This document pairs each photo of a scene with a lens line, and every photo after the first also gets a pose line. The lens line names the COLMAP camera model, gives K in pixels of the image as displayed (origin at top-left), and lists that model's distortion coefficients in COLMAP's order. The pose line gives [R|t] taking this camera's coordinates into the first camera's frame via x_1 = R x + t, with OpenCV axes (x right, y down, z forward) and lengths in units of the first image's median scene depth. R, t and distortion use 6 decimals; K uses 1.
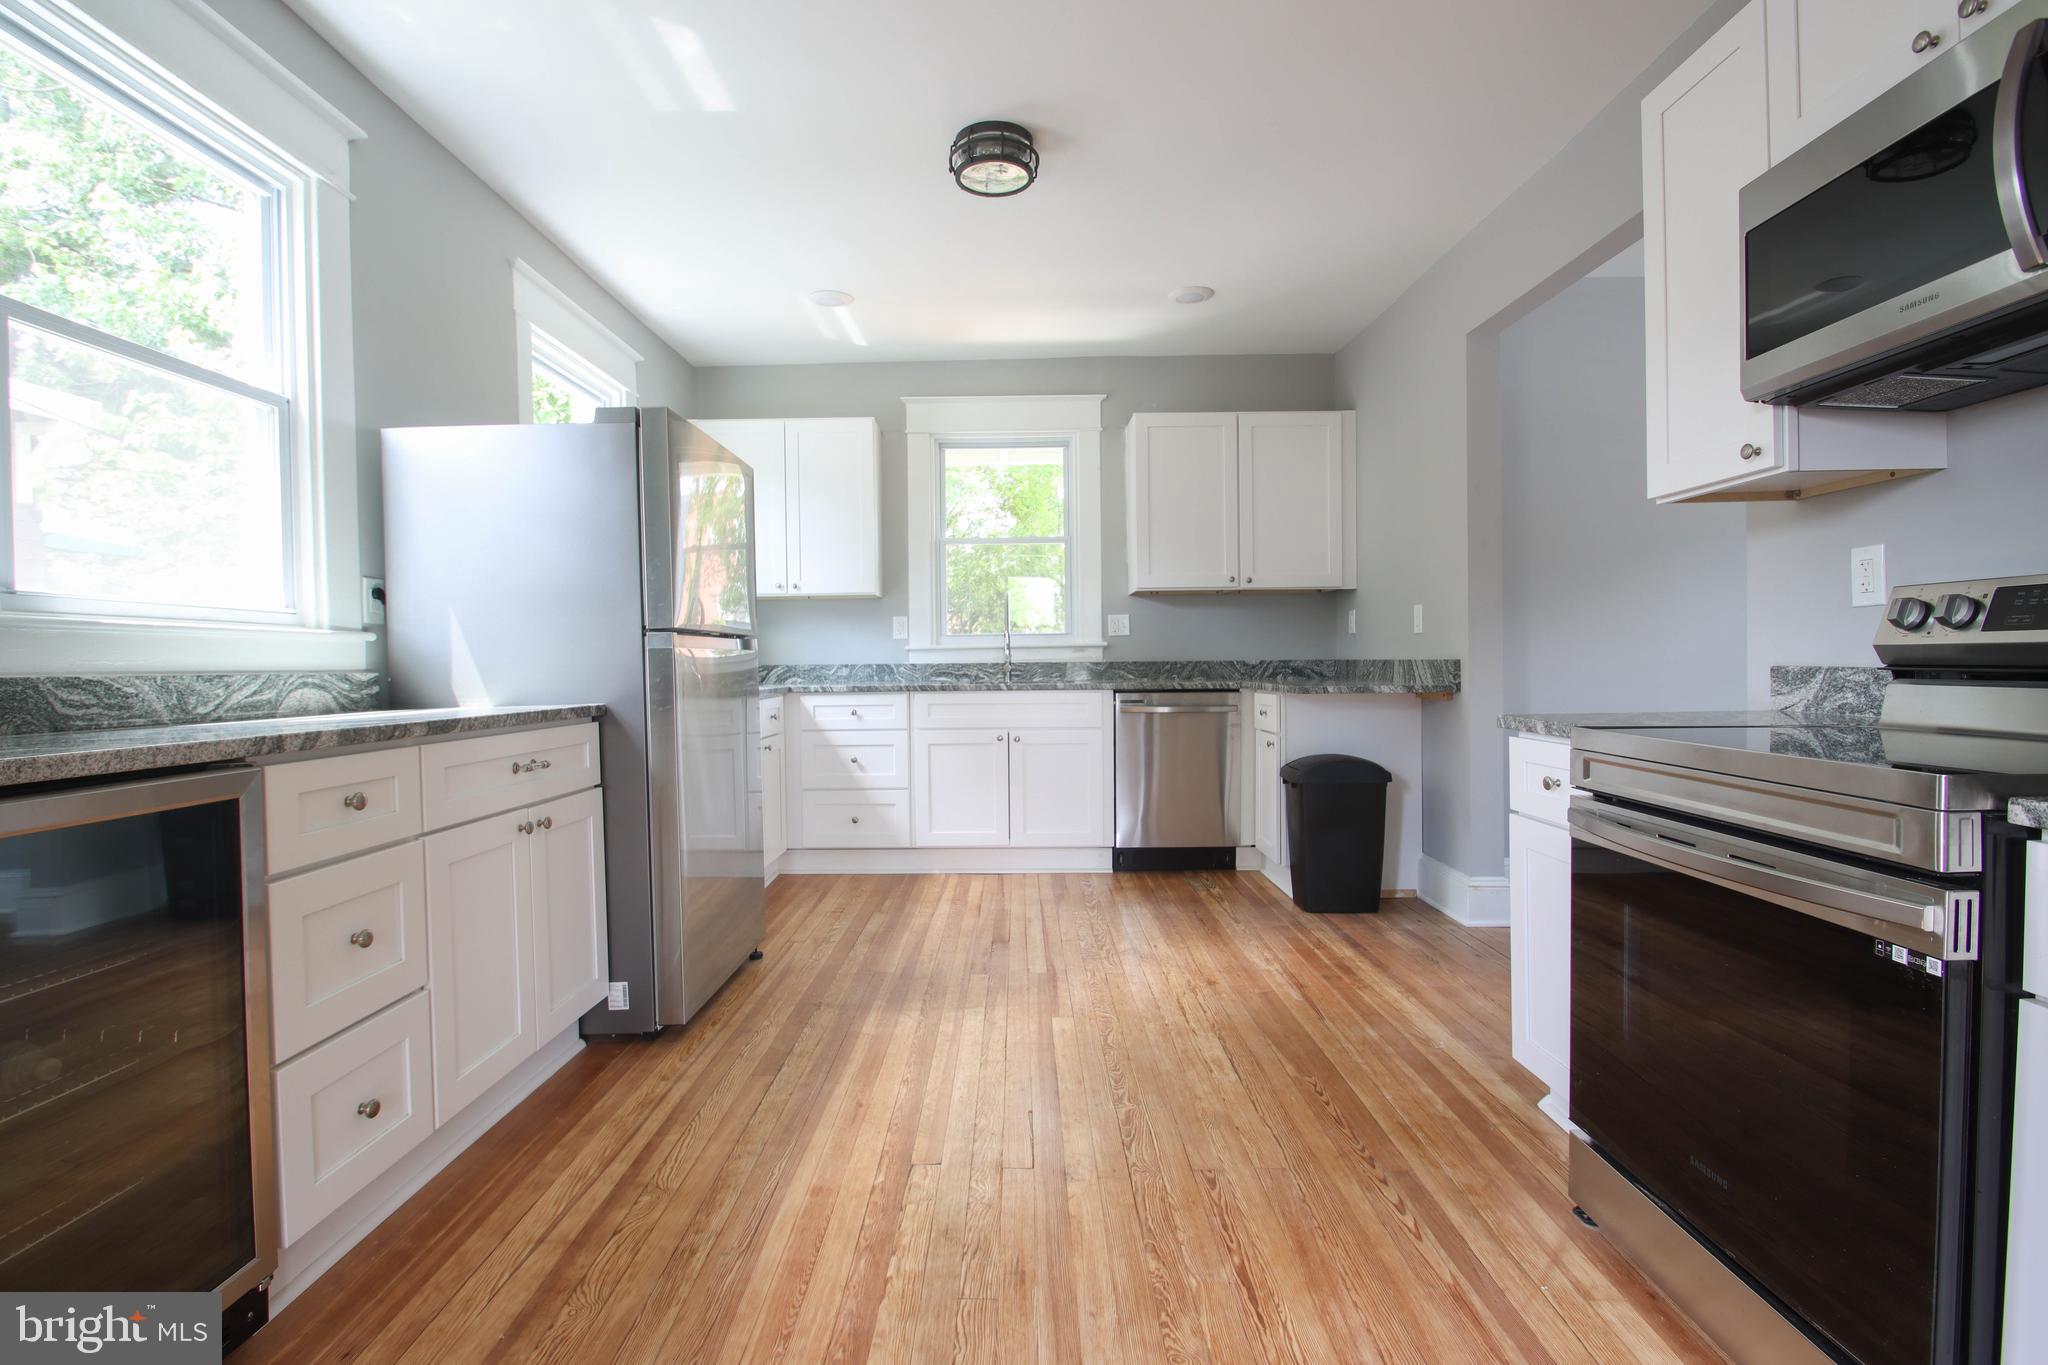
lens RADIAL K [[956.5, 0, 1003.6], [0, 956.5, 696.1], [0, 0, 1]] dist [0.003320, -0.008685]
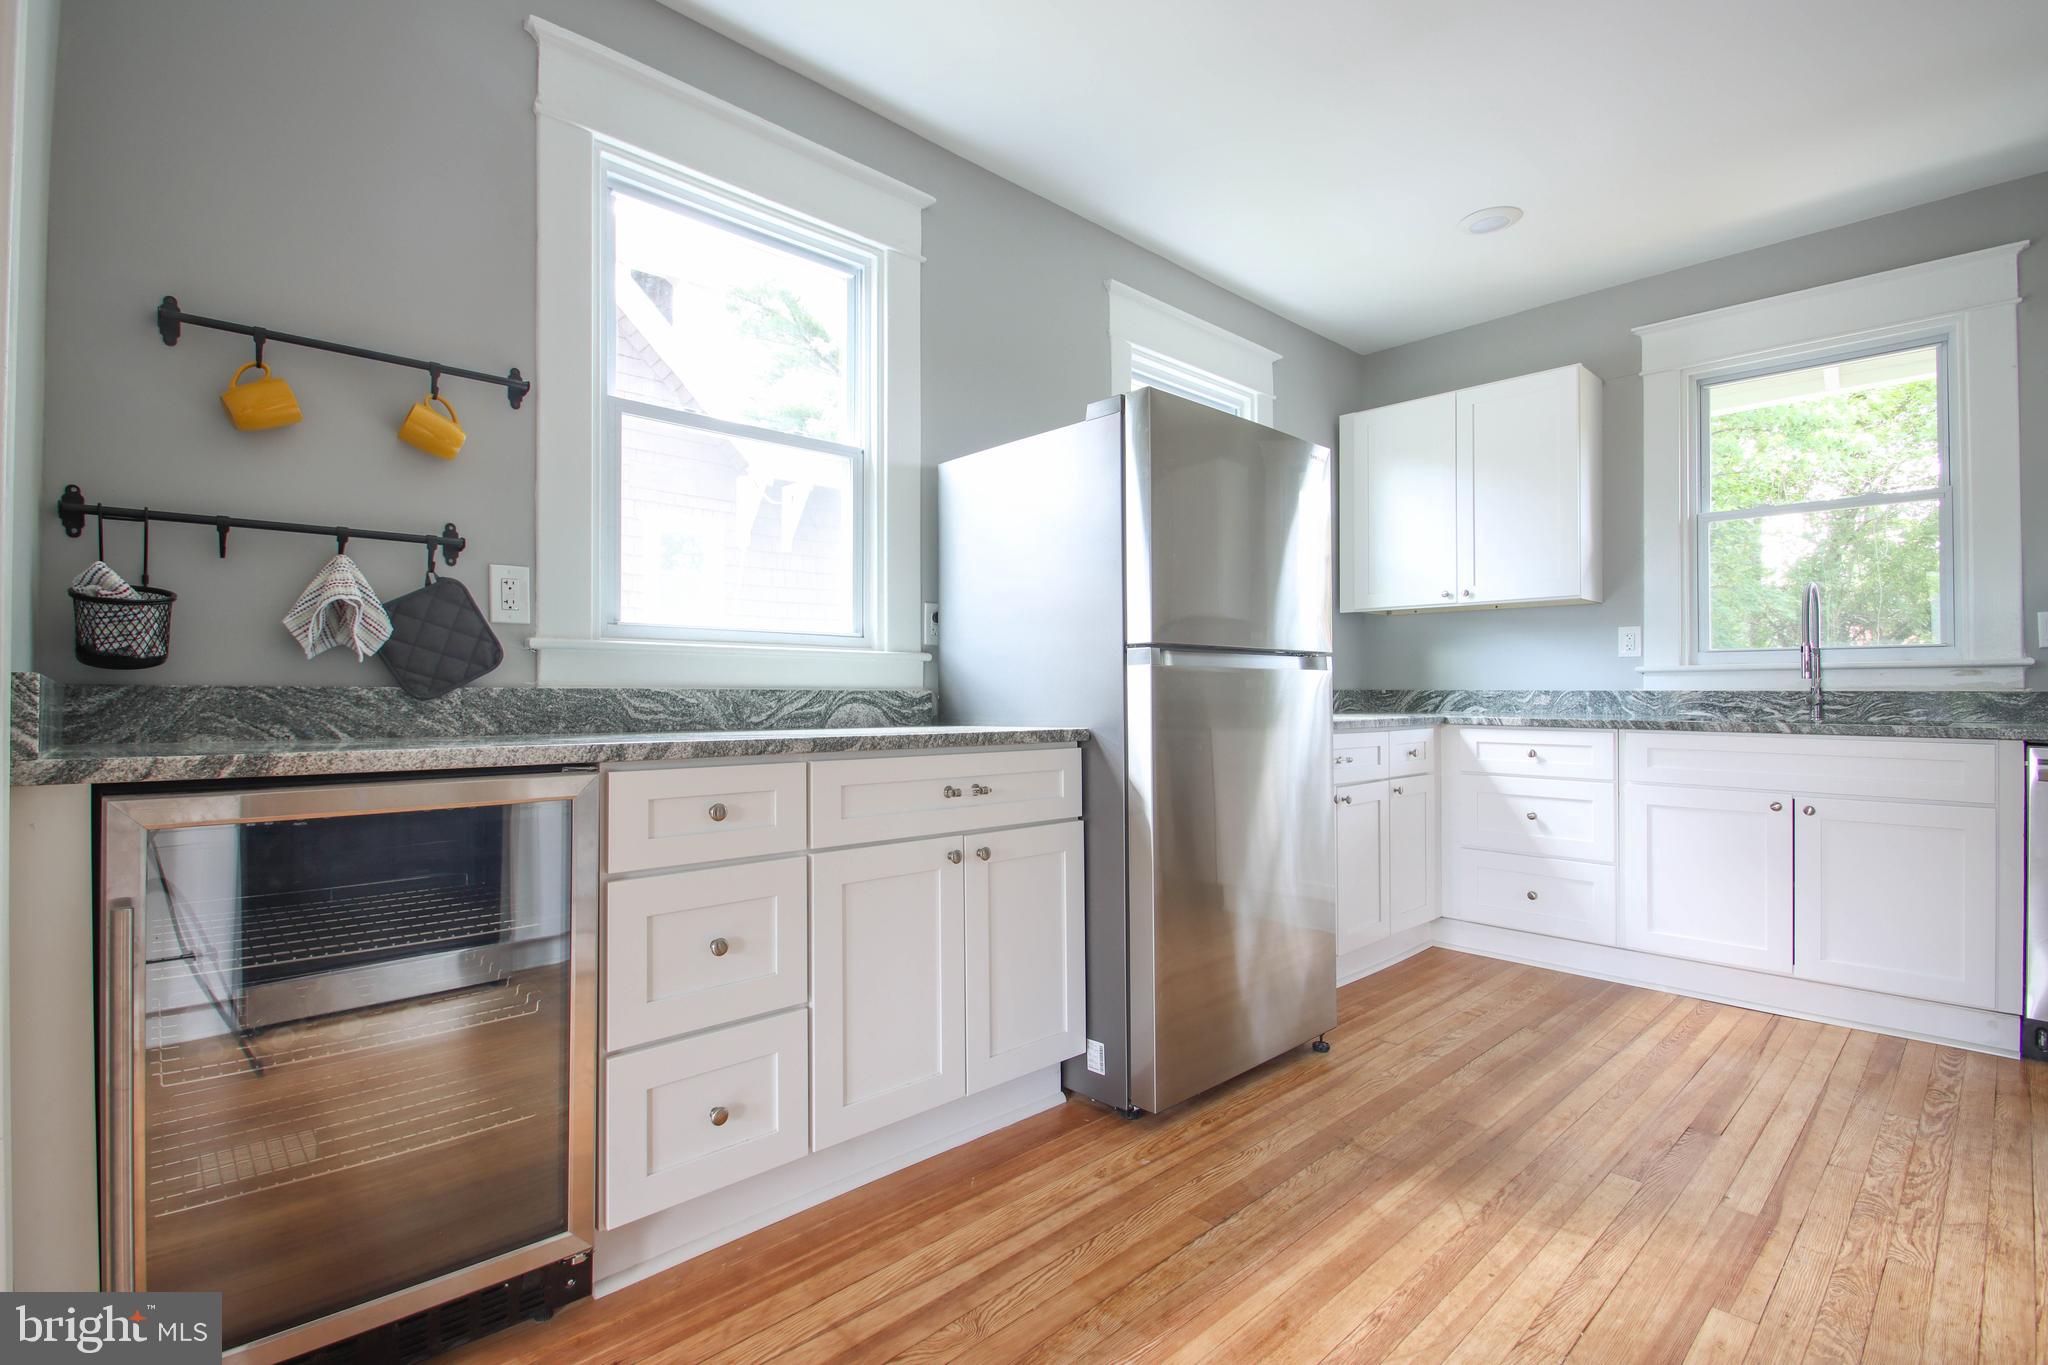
lens RADIAL K [[956.5, 0, 1015.9], [0, 956.5, 684.1], [0, 0, 1]] dist [0.003320, -0.008685]
pose [[0.699439, 0.007441, -0.714653, 0.154955], [-0.035379, 0.999080, -0.024224, -0.007735], [0.713816, 0.042226, 0.699059, 0.272368]]
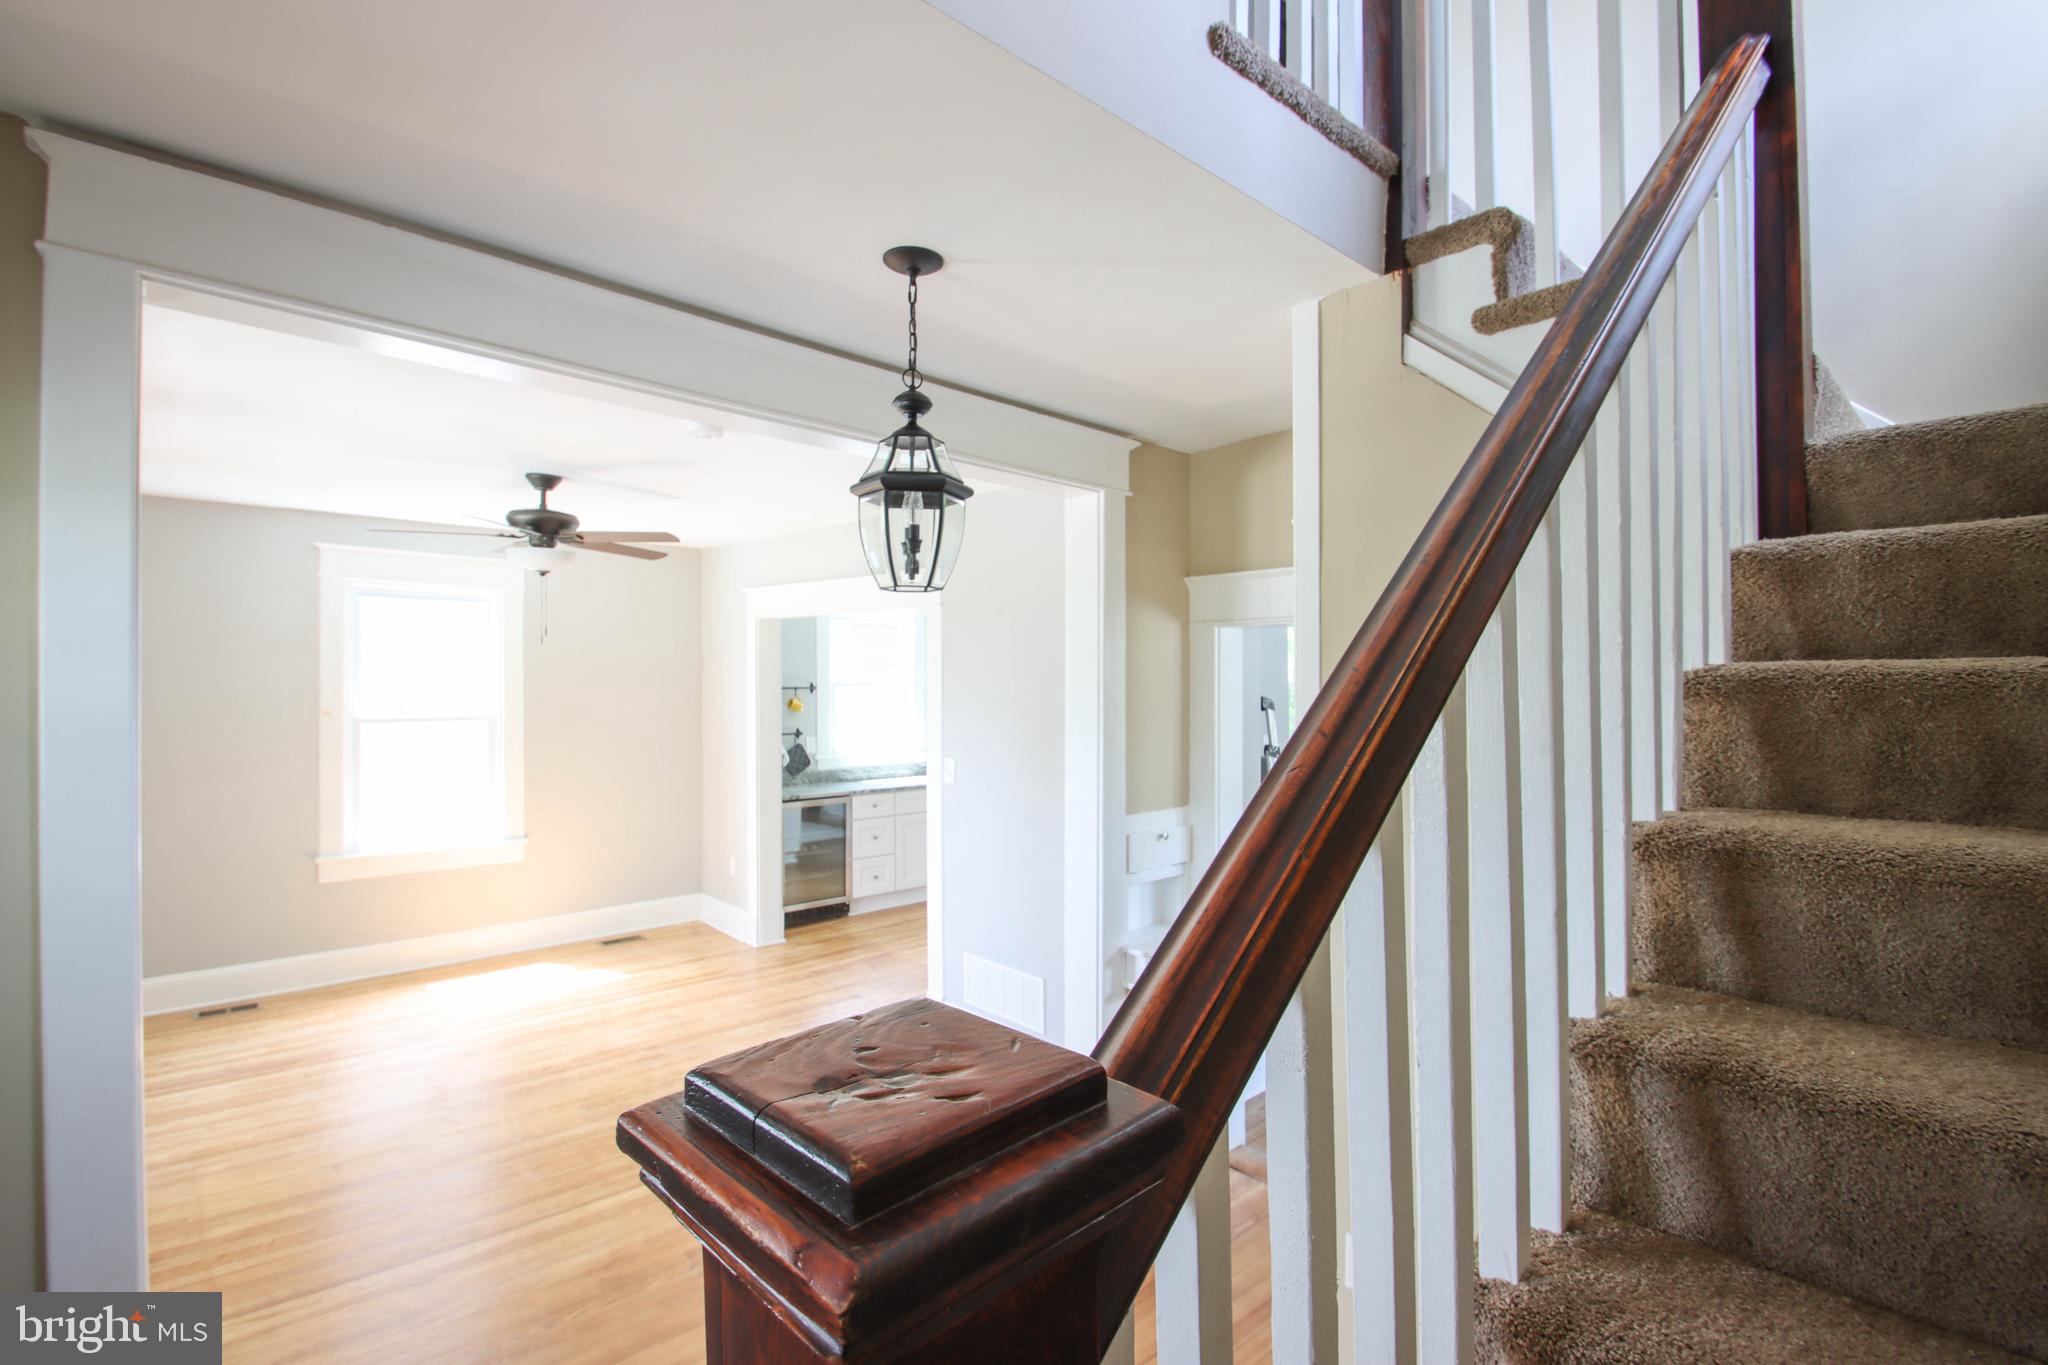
lens RADIAL K [[956.5, 0, 989.5], [0, 956.5, 688.1], [0, 0, 1]] dist [0.003320, -0.008685]
pose [[0.670073, 0.014854, -0.742146, 1.557291], [-0.032619, 0.999423, -0.009448, -0.214156], [0.741578, 0.030539, 0.670171, -0.829516]]
